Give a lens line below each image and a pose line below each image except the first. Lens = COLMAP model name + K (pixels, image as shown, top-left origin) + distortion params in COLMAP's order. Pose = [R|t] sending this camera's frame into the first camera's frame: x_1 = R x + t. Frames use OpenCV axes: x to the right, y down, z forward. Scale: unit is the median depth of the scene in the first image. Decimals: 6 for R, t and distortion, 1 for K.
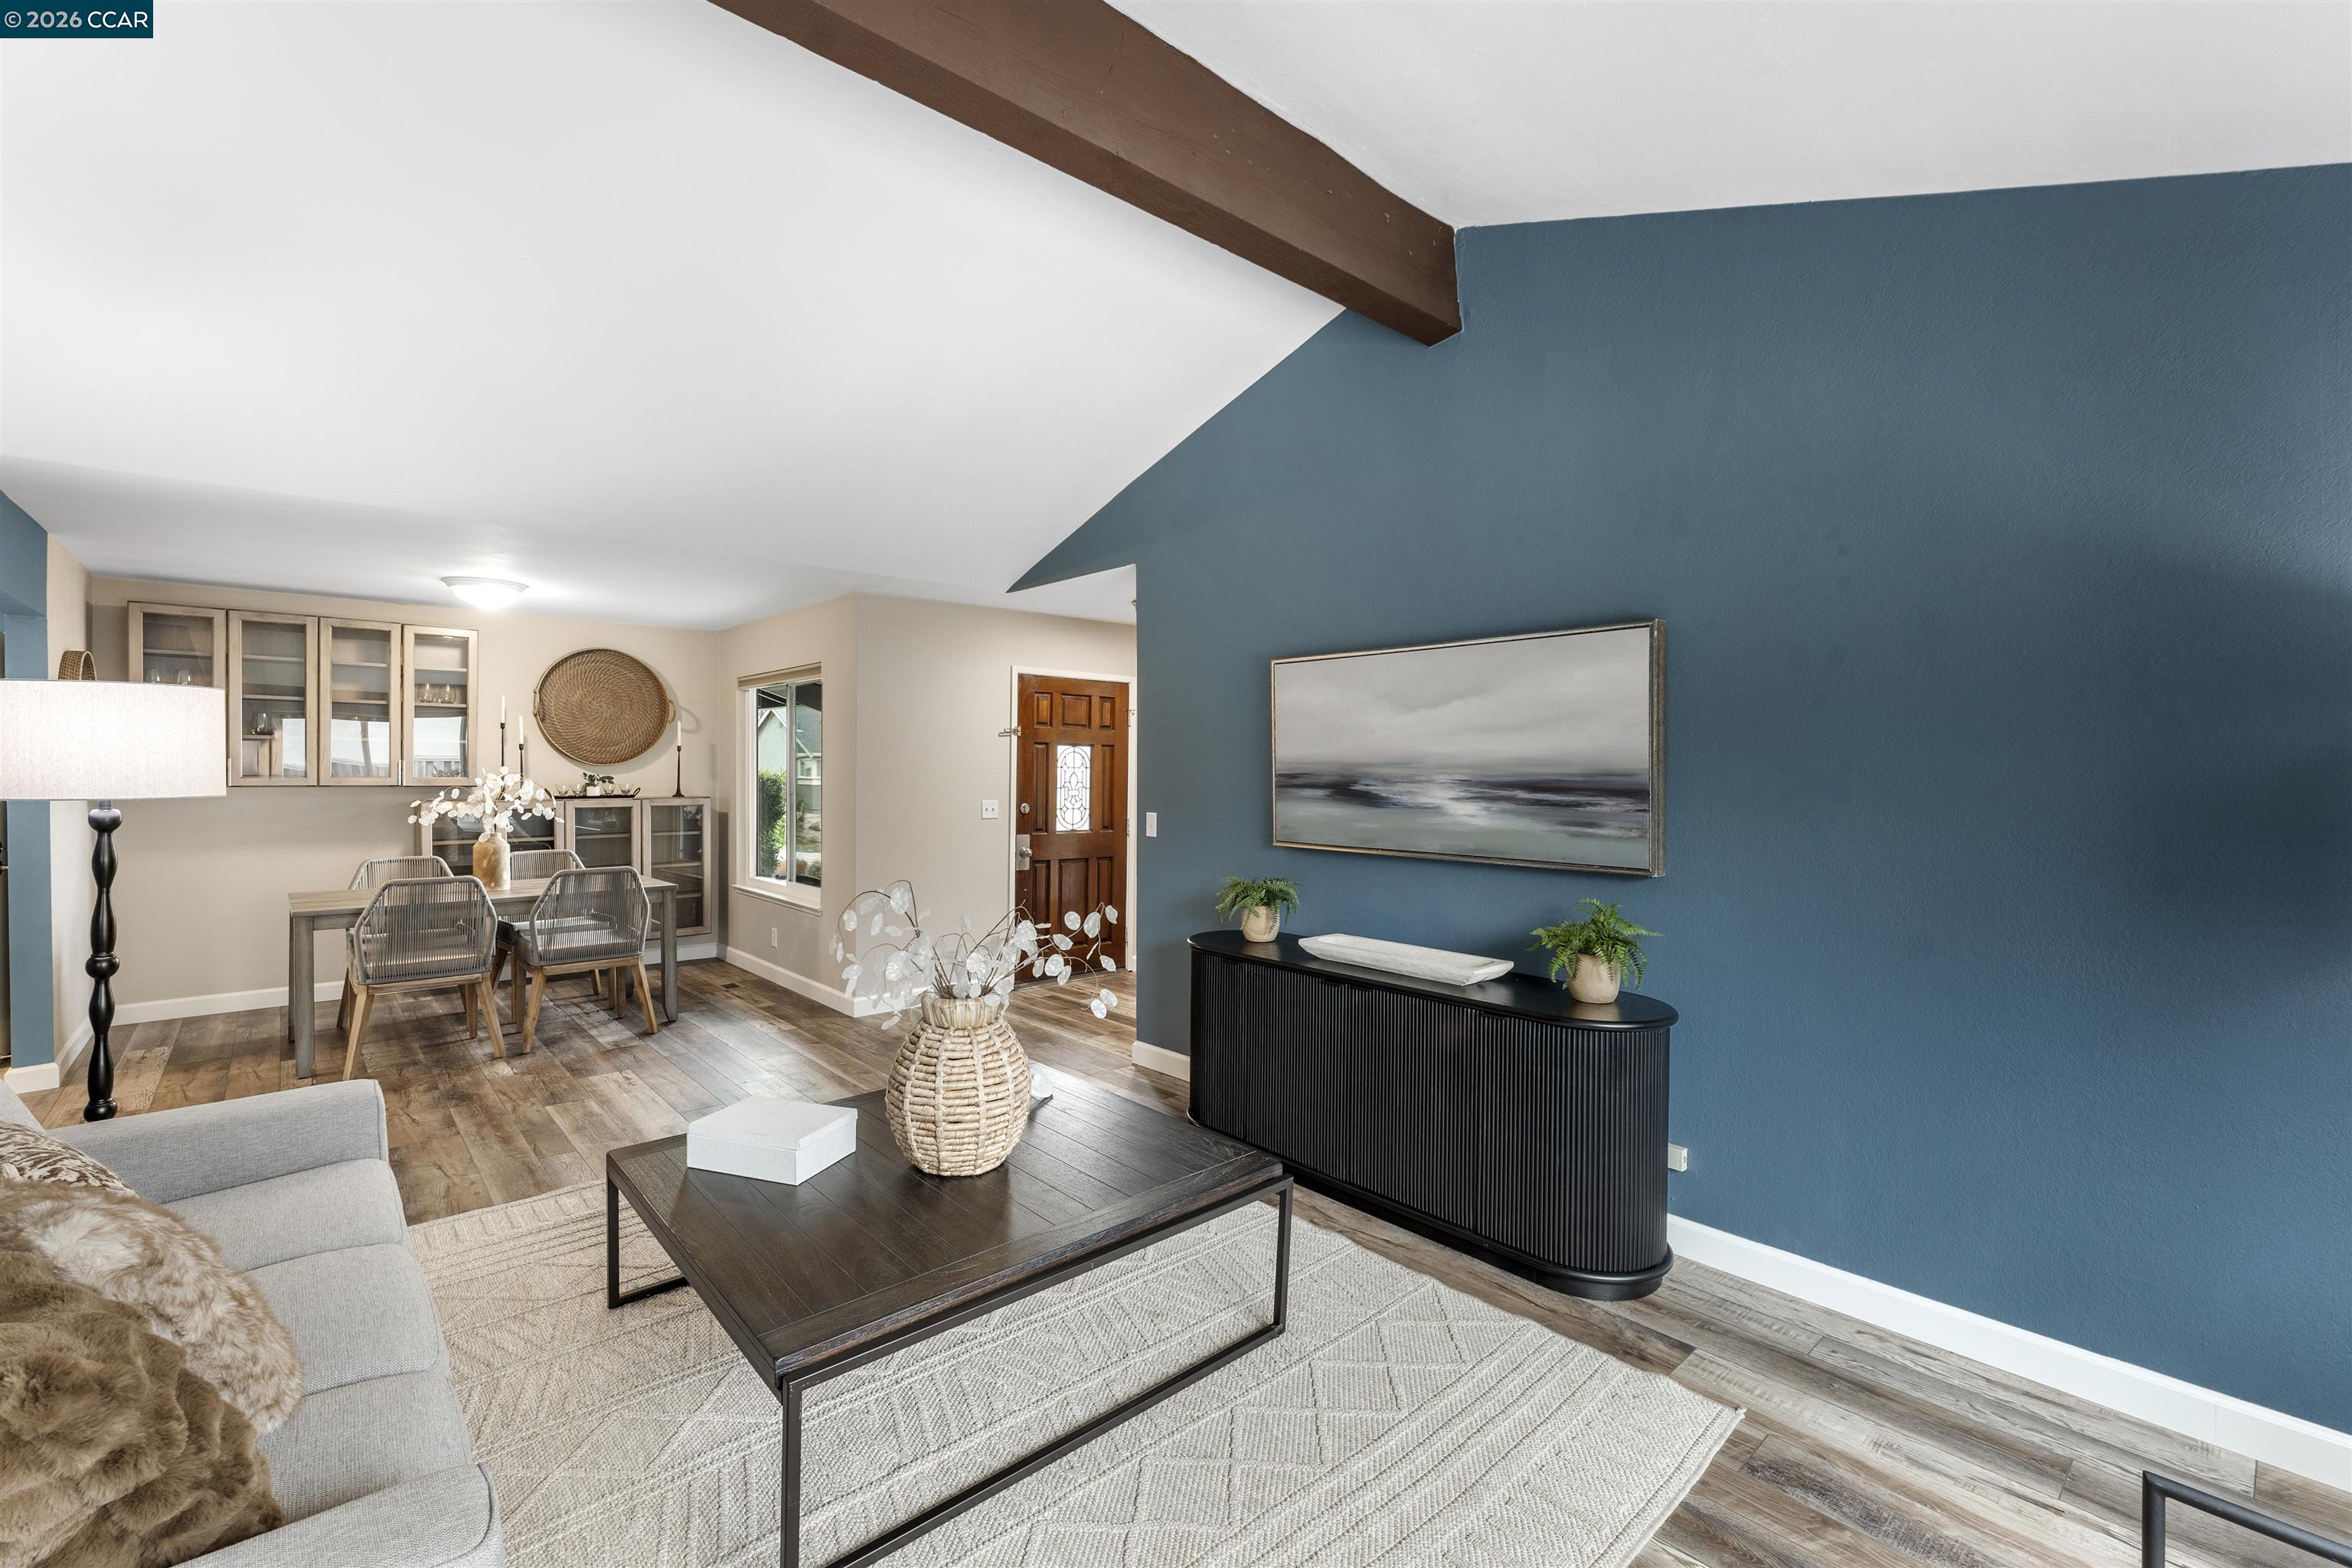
lens RADIAL K [[982.8, 0, 1176.0], [0, 982.8, 784.0], [0, 0, 1]] dist [0.000872, 0.000401]
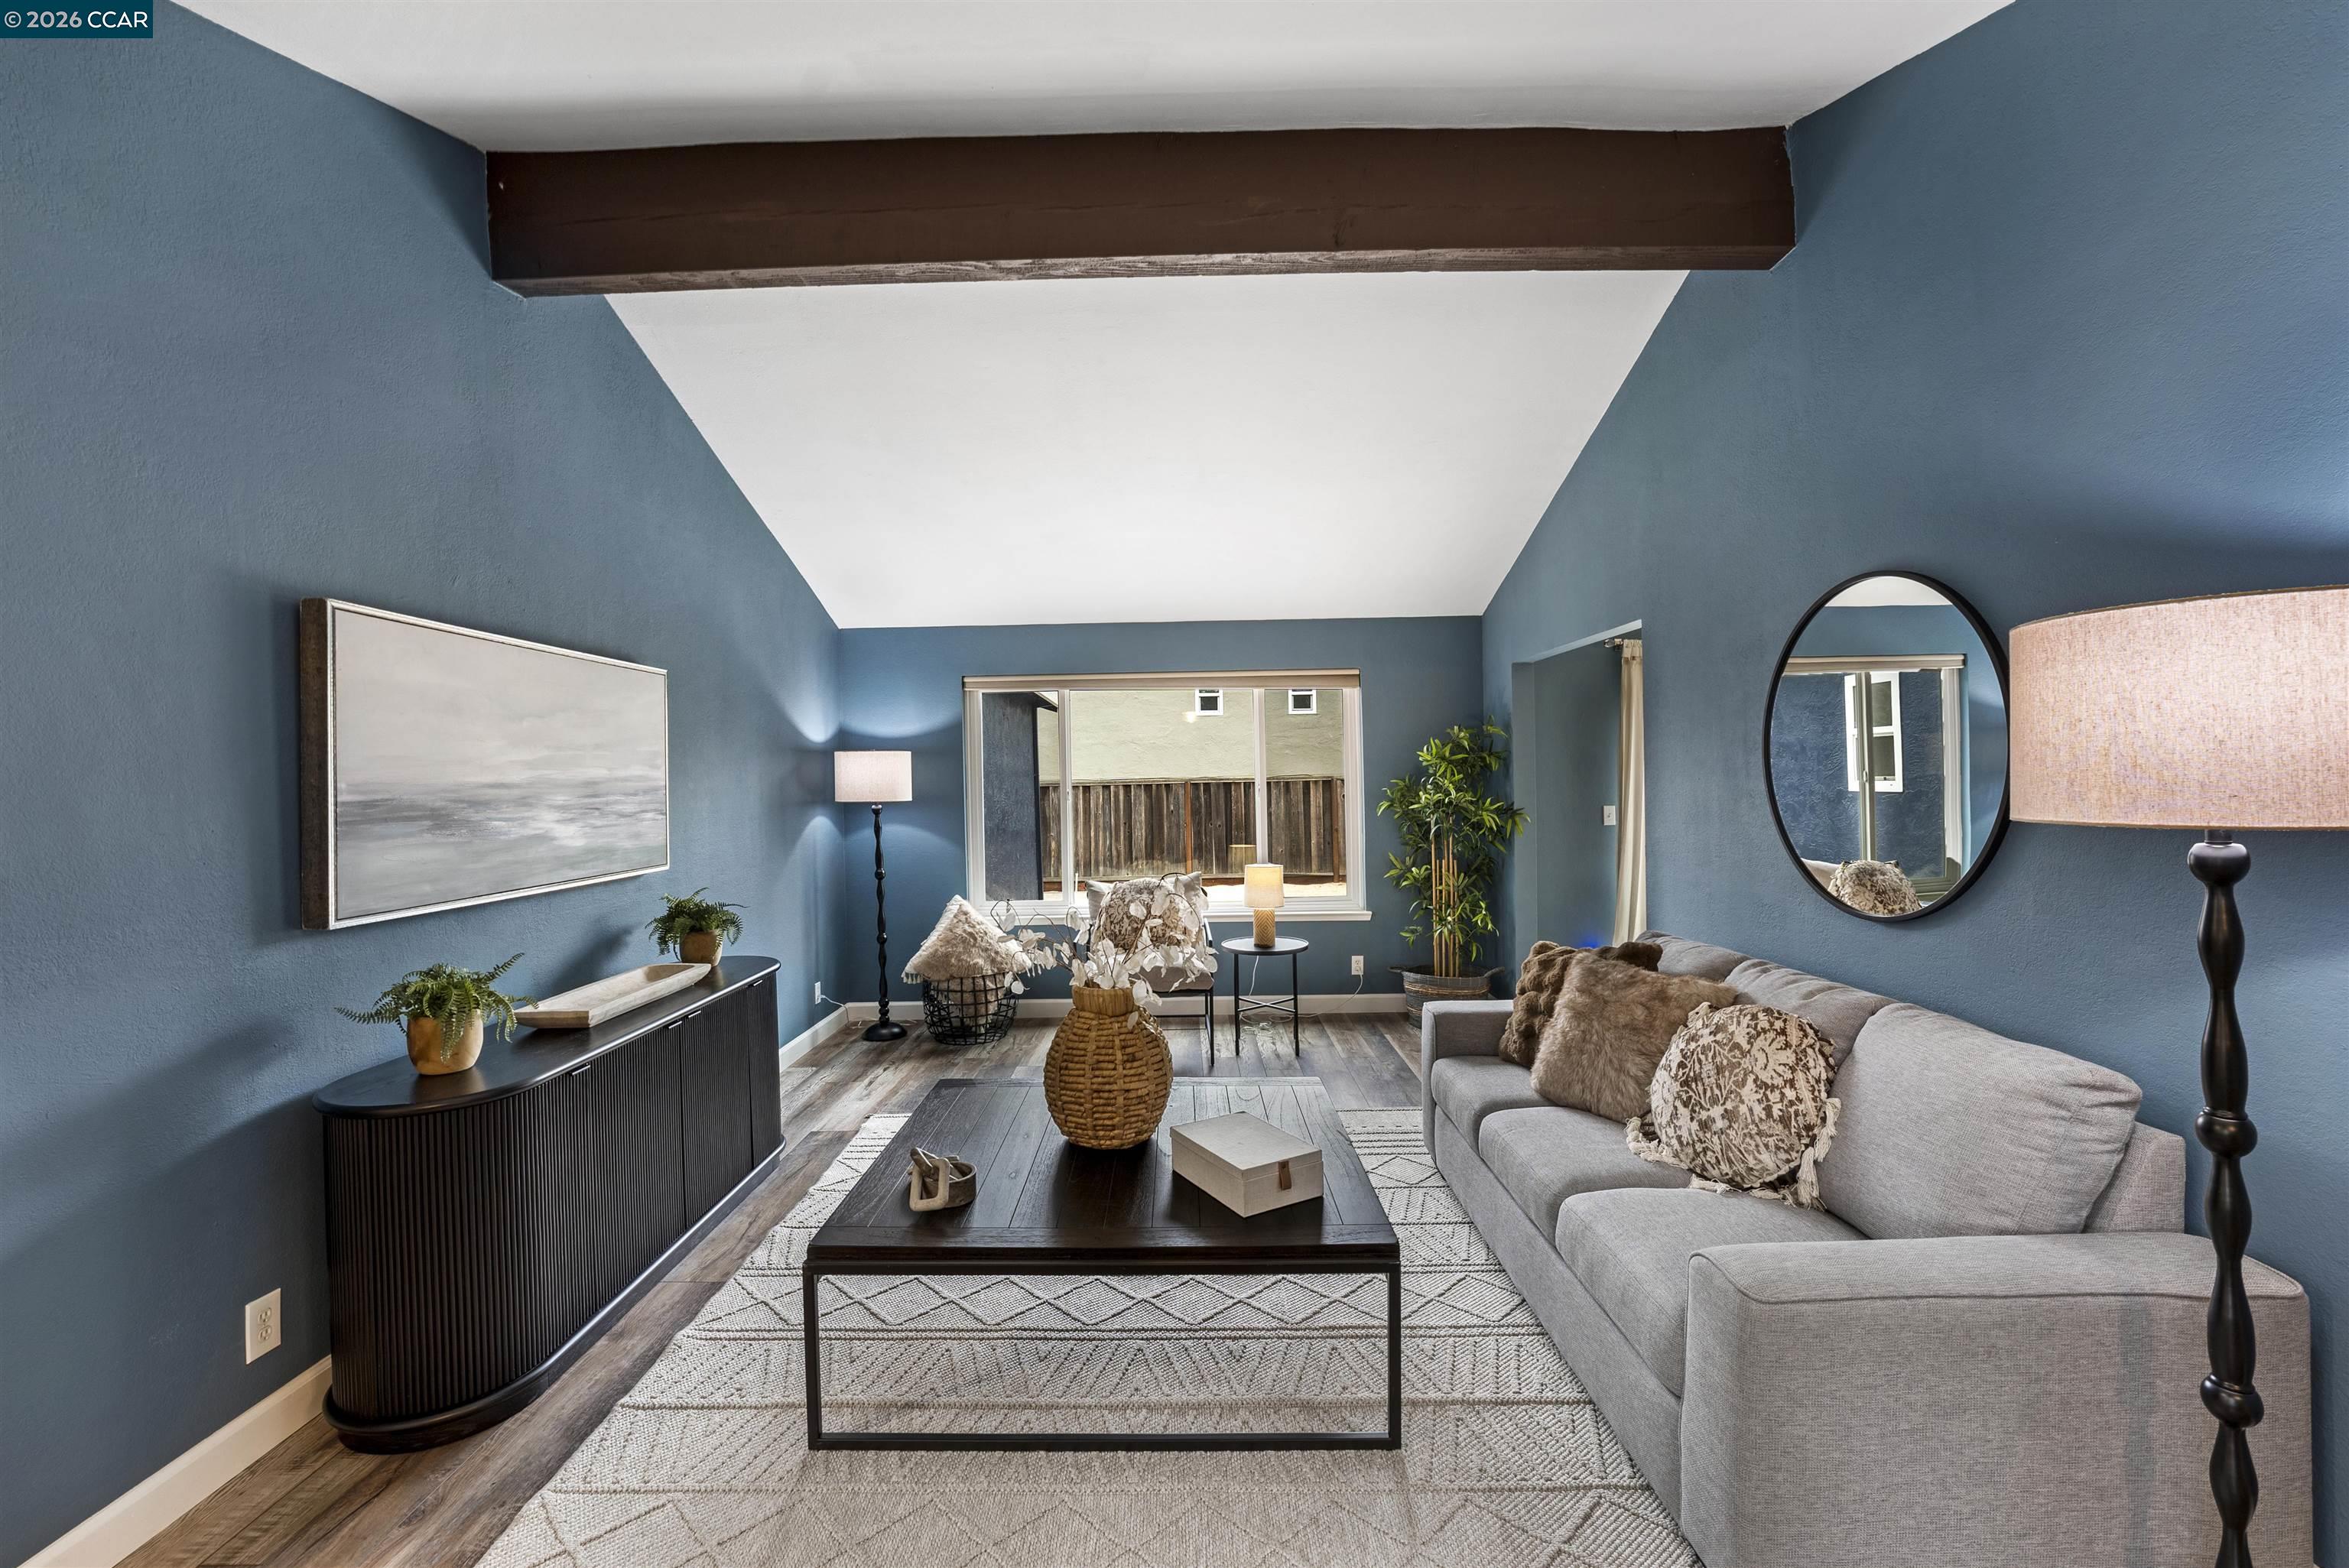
lens RADIAL K [[964.9, 0, 1173.9], [0, 964.9, 788.4], [0, 0, 1]] dist [-0.000037, 0.000124]
pose [[-0.743552, 0.001525, 0.668676, -0.794699], [0.025547, 0.999332, 0.026128, -0.025942], [-0.668190, 0.036510, -0.743094, 1.391913]]
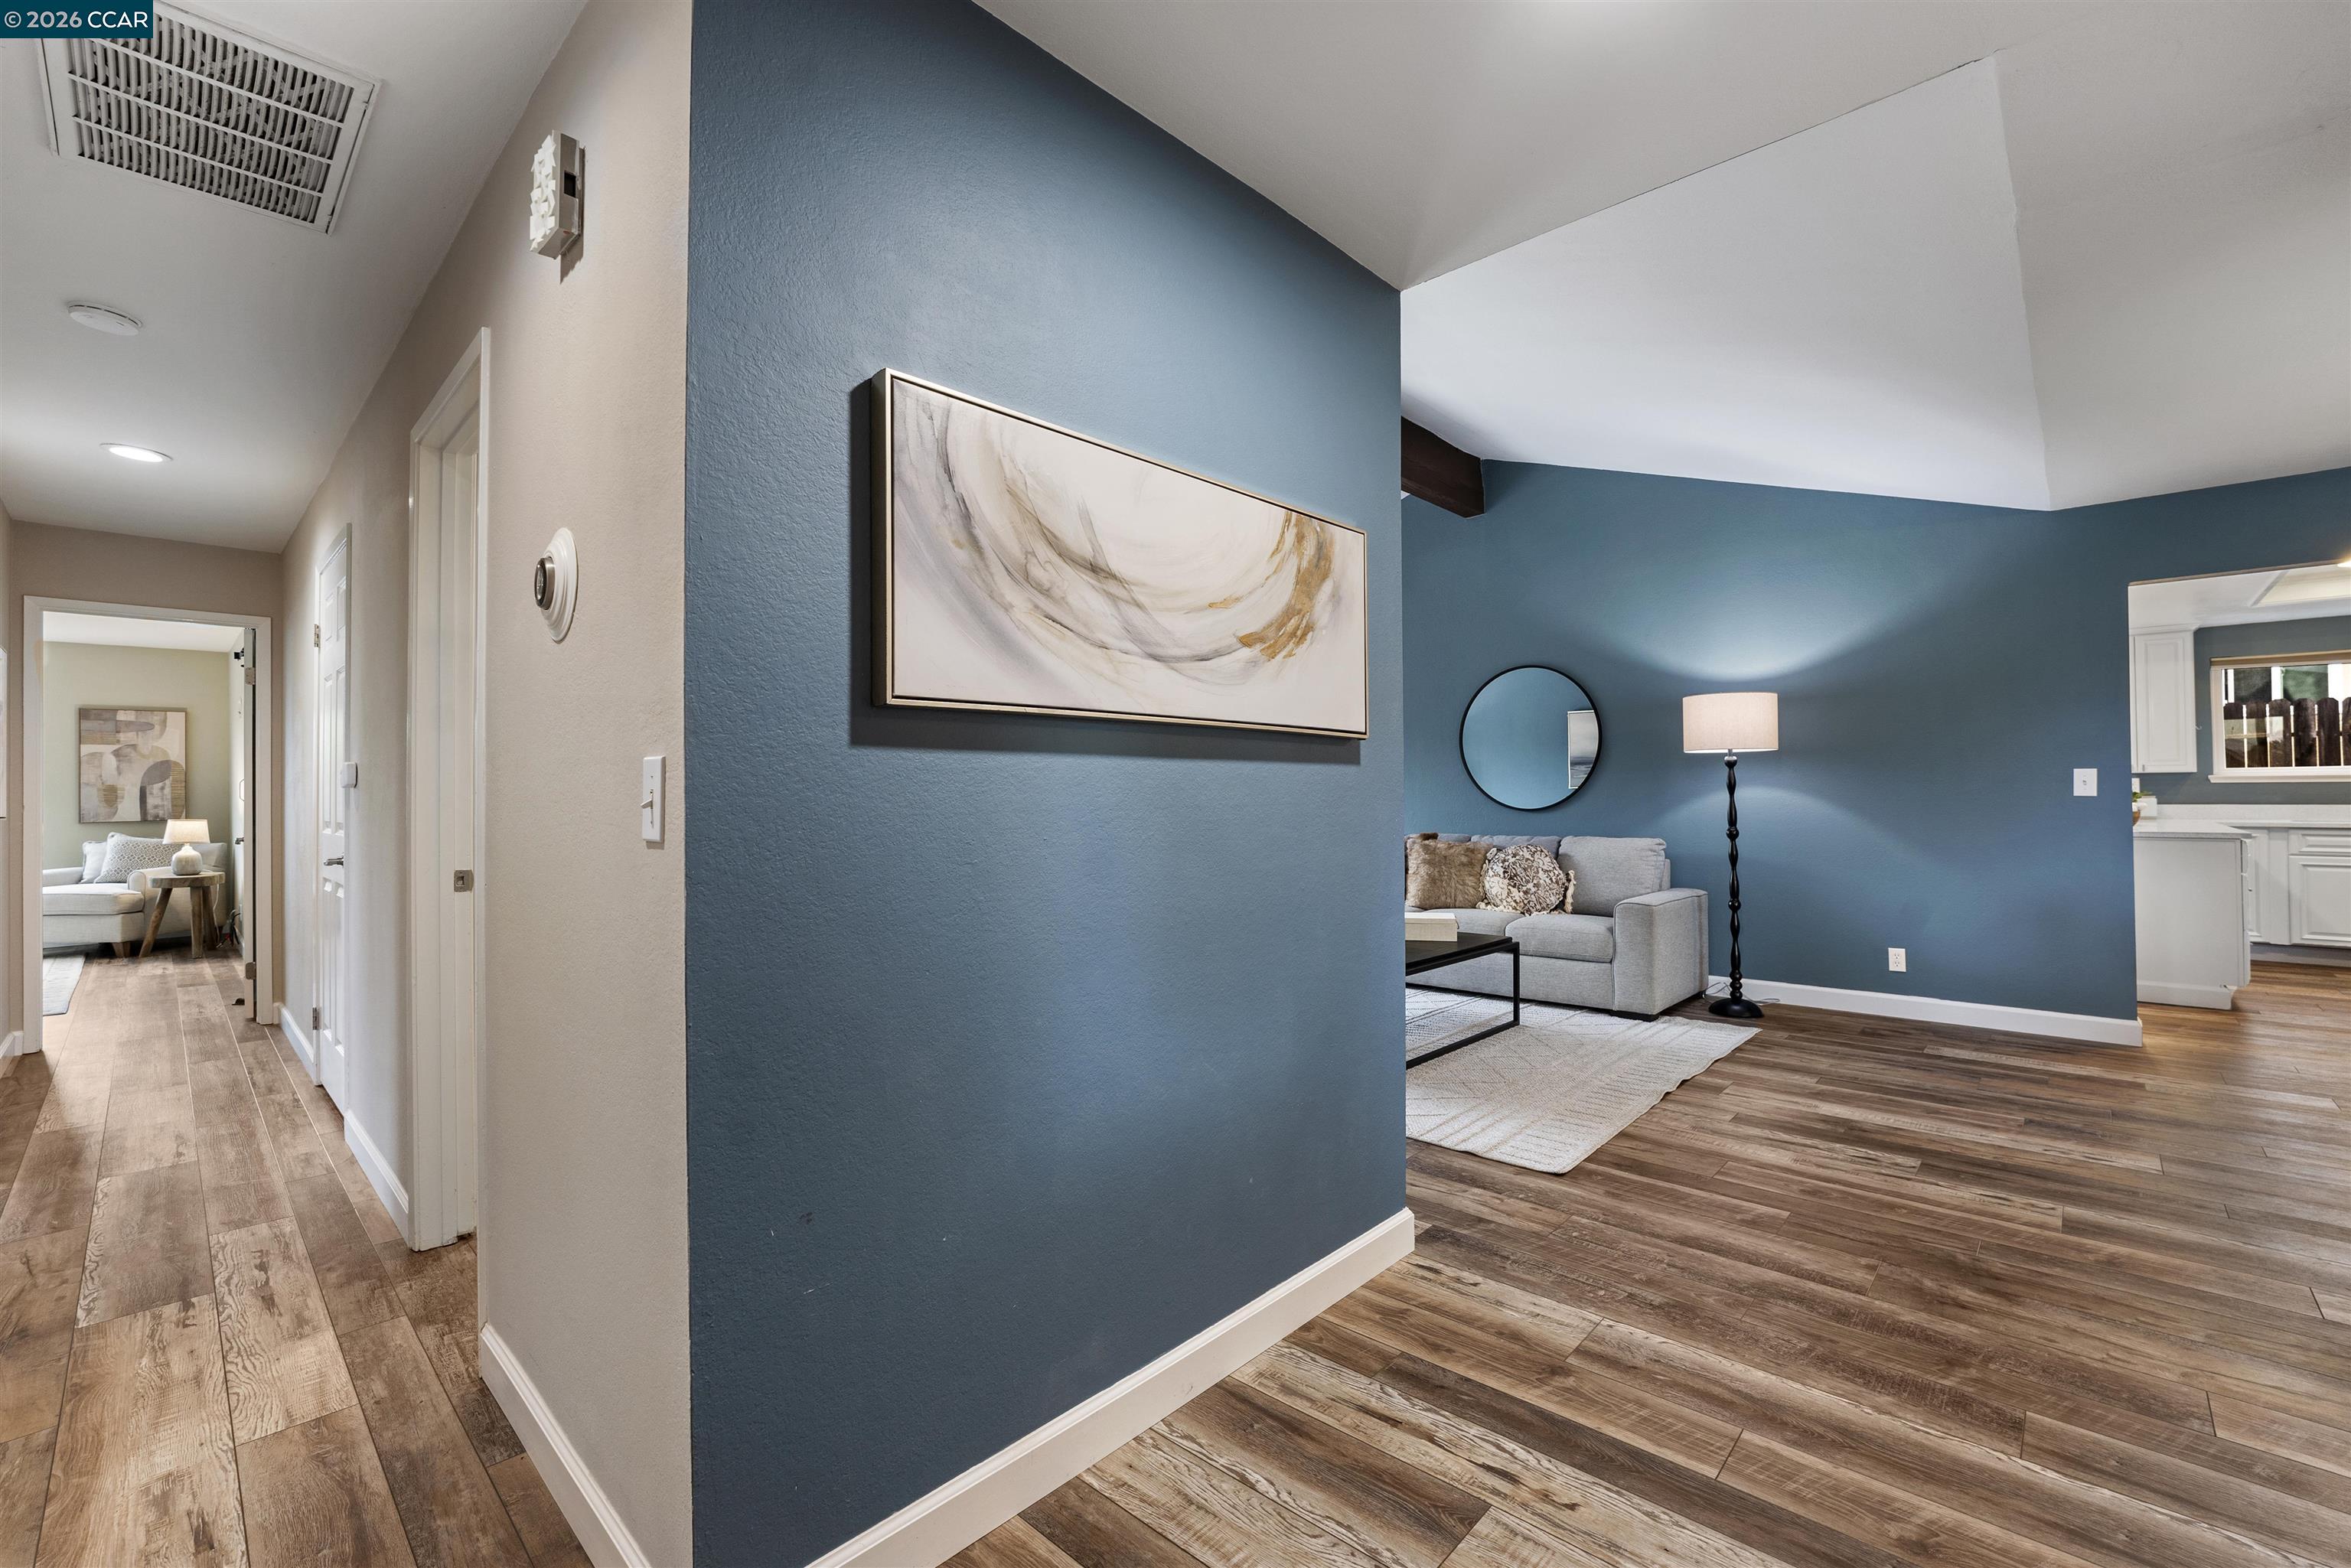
lens RADIAL K [[982.4, 0, 1175.5], [0, 982.4, 784.0], [0, 0, 1]] dist [0.000872, 0.000401]
pose [[-0.995640, -0.000510, -0.093278, 0.193515], [-0.001232, 0.999970, 0.007684, 0.053601], [0.093271, 0.007765, -0.995610, 2.284824]]
